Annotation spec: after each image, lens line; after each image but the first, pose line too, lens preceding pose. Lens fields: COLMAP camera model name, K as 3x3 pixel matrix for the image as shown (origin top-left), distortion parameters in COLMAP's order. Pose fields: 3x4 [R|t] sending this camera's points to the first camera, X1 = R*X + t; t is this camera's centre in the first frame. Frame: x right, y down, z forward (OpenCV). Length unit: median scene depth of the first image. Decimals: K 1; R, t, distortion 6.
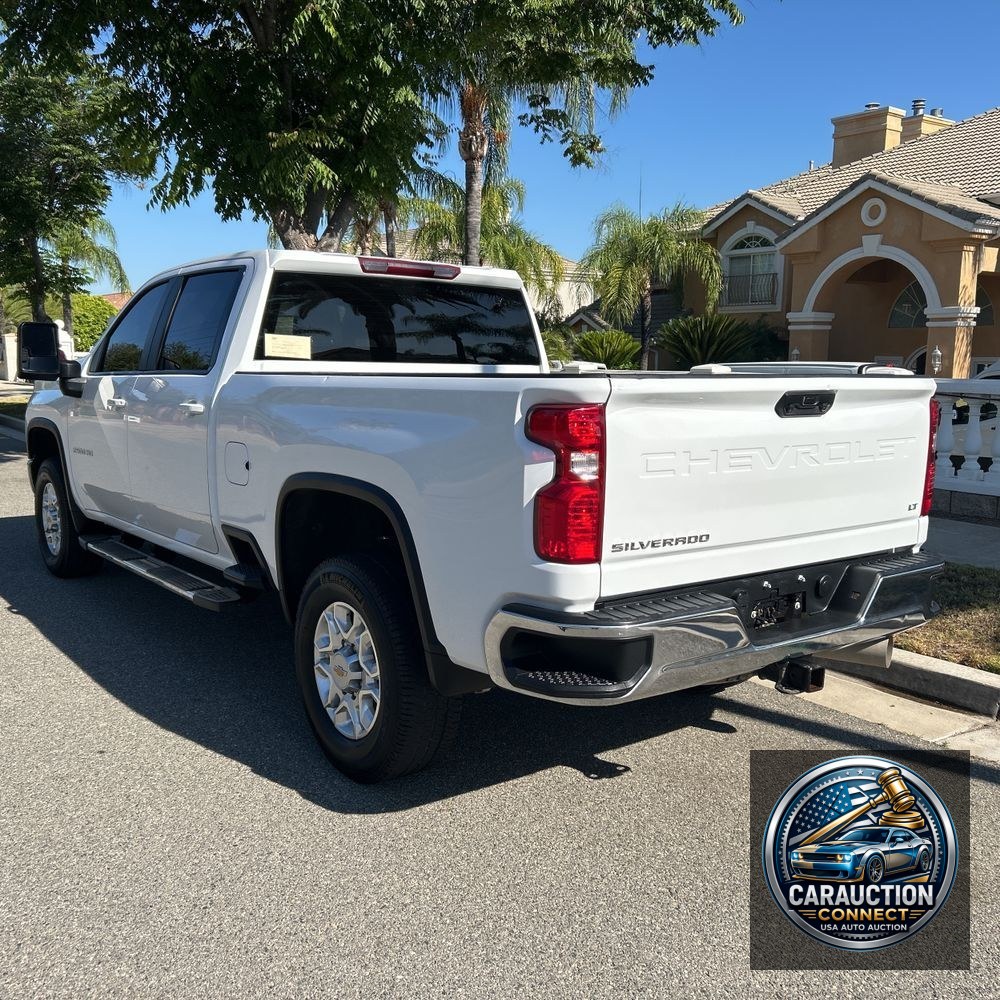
lens RADIAL K [[1014.6, 0, 488.5], [0, 1014.6, 520.2], [0, 0, 1]] dist [0.019774, 0.000000]
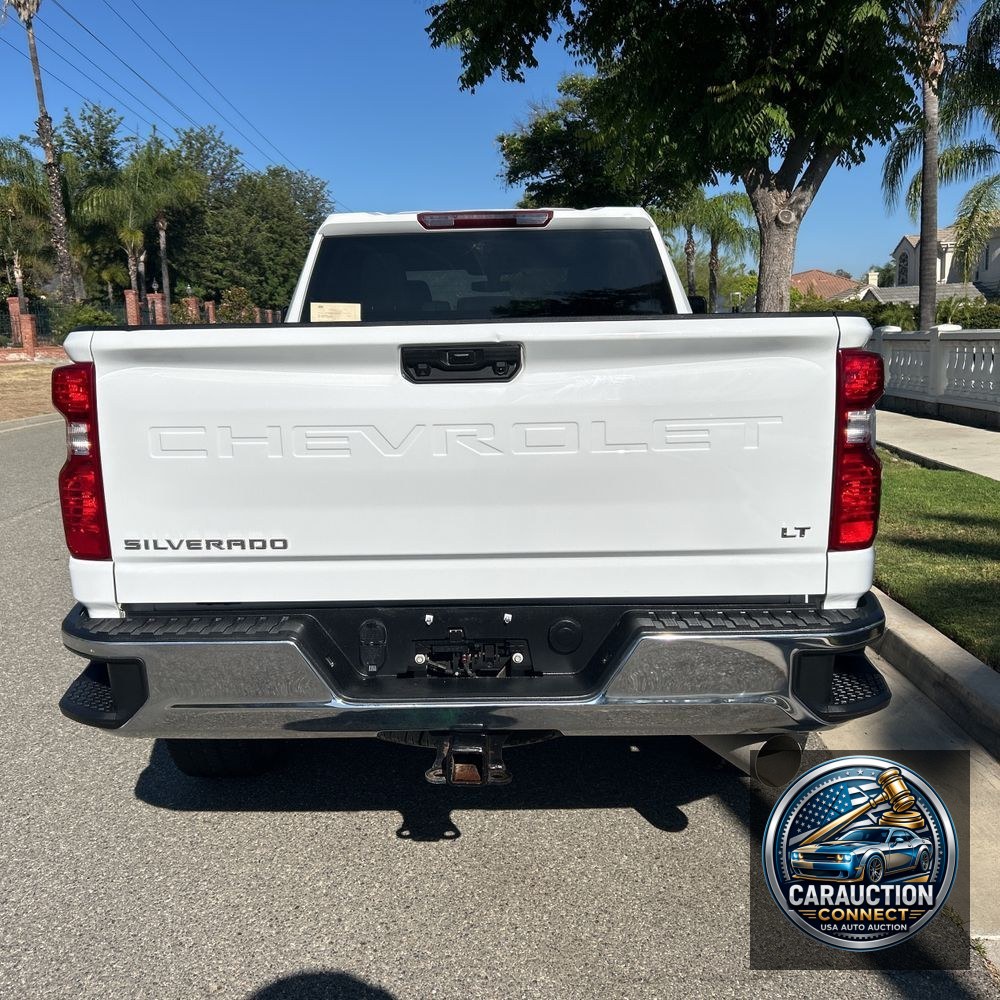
lens RADIAL K [[1014.6, 0, 490.0], [0, 1014.6, 504.9], [0, 0, 1]] dist [0.019774, 0.000000]
pose [[0.784180, 0.069815, -0.616594, 0.681968], [-0.065580, 0.997410, 0.029529, -0.037237], [0.617059, 0.017280, 0.786727, 0.437721]]
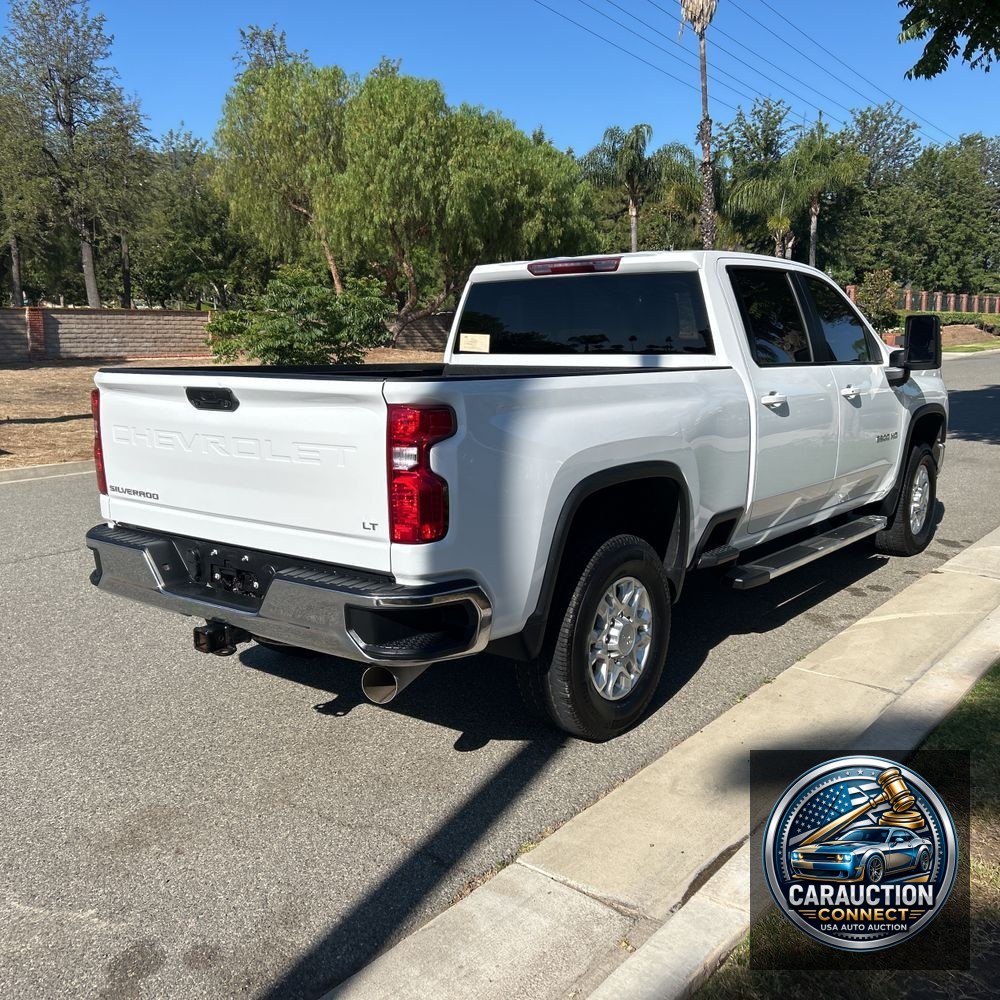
lens RADIAL K [[1007.3, 0, 489.8], [0, 1007.3, 499.9], [0, 0, 1]] dist [0.049725, 0.000000]
pose [[0.257518, 0.141787, -0.955814, 1.348443], [-0.135842, 0.984664, 0.109468, -0.153622], [0.956677, 0.101650, 0.272829, 0.908599]]
